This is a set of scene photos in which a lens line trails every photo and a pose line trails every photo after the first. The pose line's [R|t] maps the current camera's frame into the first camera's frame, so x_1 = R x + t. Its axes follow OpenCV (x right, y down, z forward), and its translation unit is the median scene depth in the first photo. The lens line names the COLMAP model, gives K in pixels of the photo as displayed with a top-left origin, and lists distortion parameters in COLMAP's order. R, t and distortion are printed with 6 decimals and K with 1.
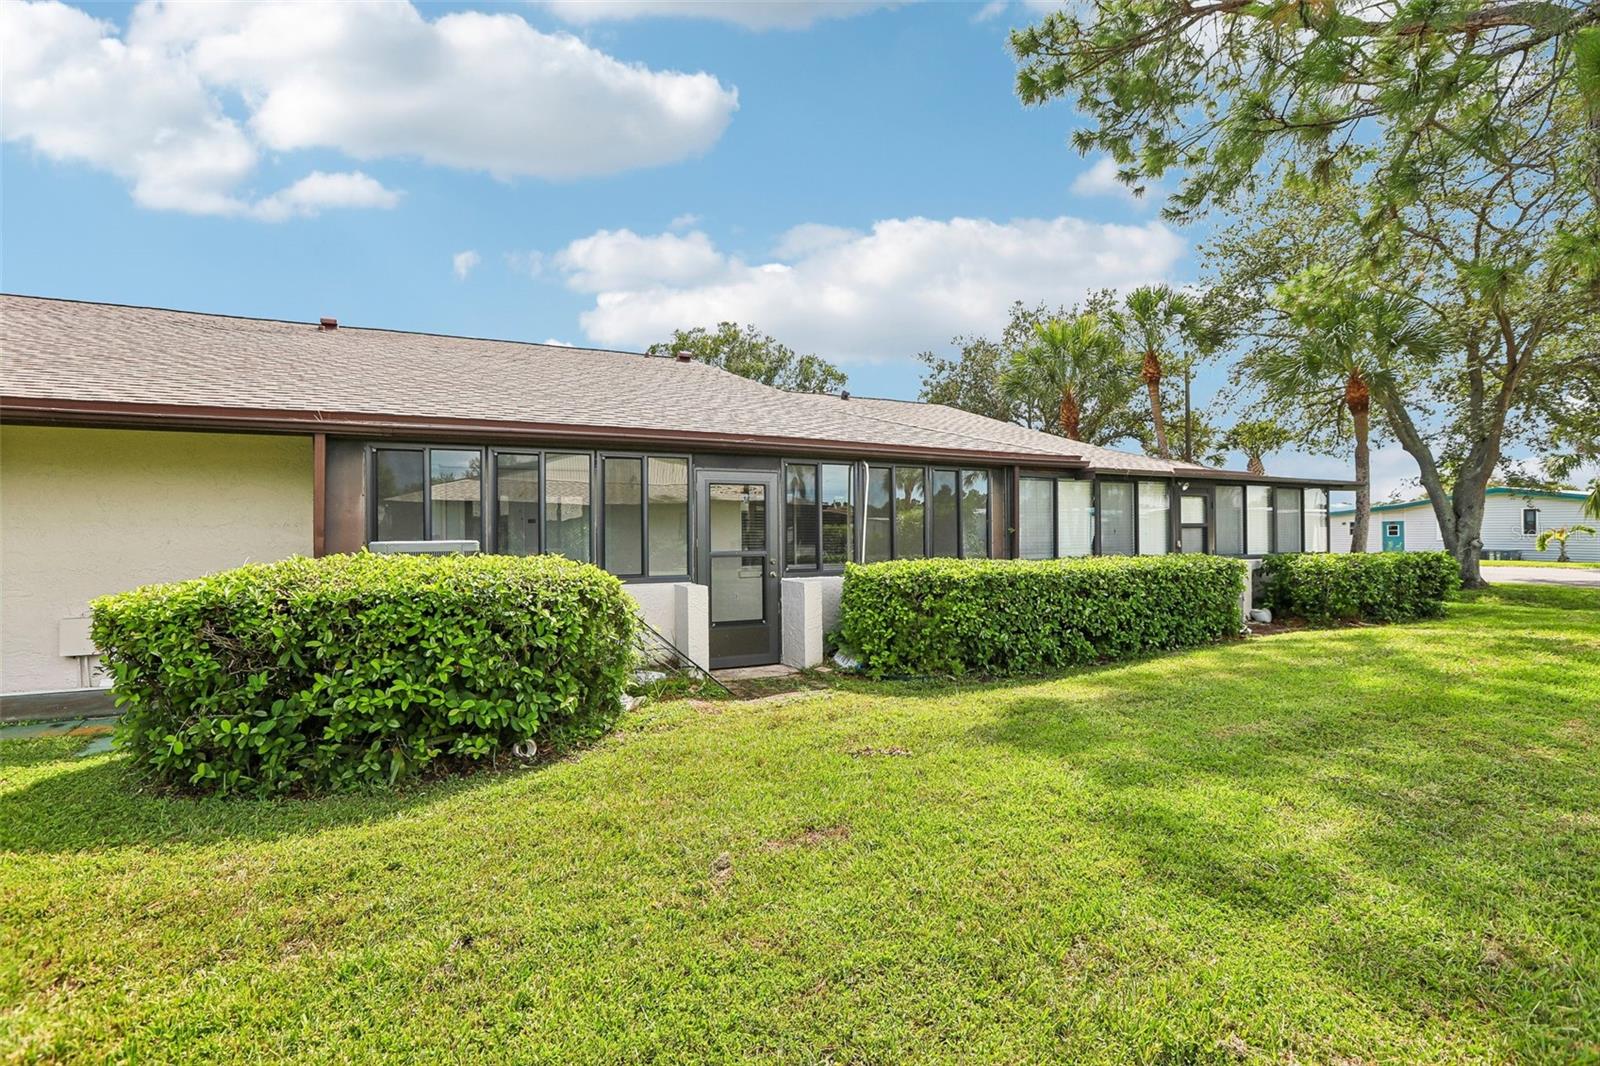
lens RADIAL K [[729.2, 0, 796.7], [0, 729.2, 534.6], [0, 0, 1]] dist [-0.057389, 0.021629]
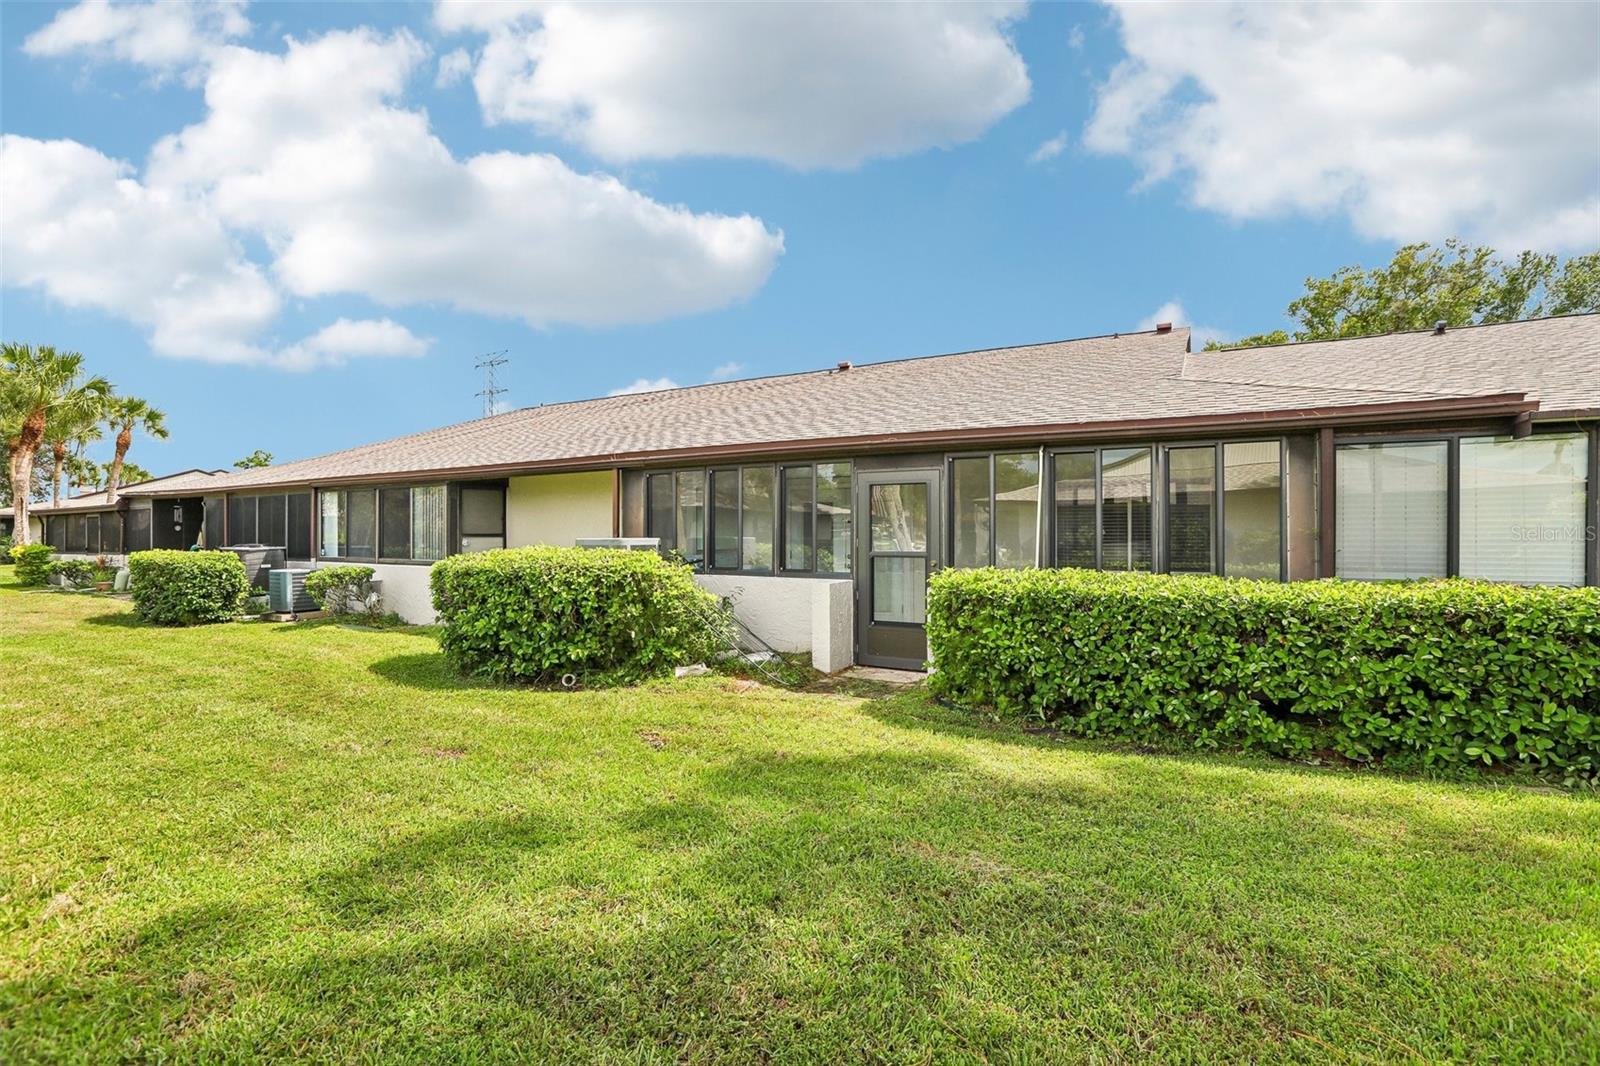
lens RADIAL K [[729.2, 0, 796.7], [0, 729.2, 534.6], [0, 0, 1]] dist [-0.057389, 0.021629]
pose [[0.561644, 0.008925, -0.827331, 0.685426], [-0.003204, 0.999958, 0.008613, -0.009049], [0.827373, -0.002187, 0.561649, 0.345354]]
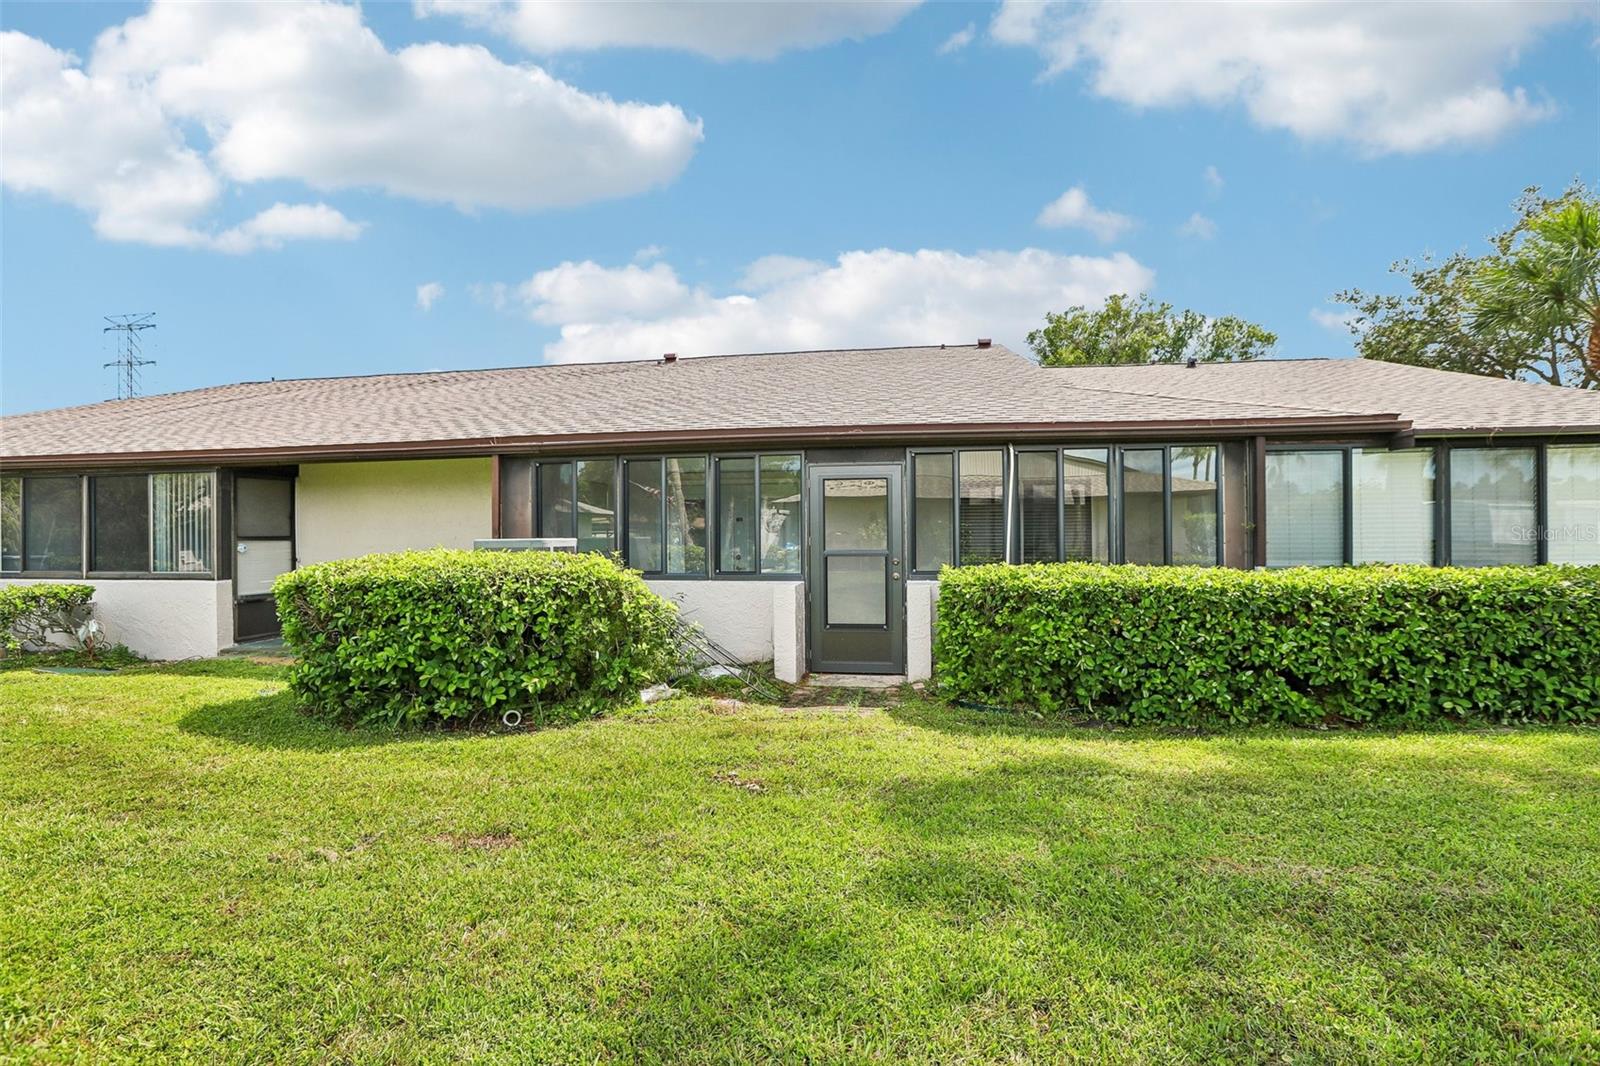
lens RADIAL K [[729.2, 0, 796.7], [0, 729.2, 534.6], [0, 0, 1]] dist [-0.057389, 0.021629]
pose [[0.819788, 0.001556, -0.572665, 0.410777], [0.001757, 0.999985, 0.005233, -0.002519], [0.572665, -0.005296, 0.819773, 0.195099]]
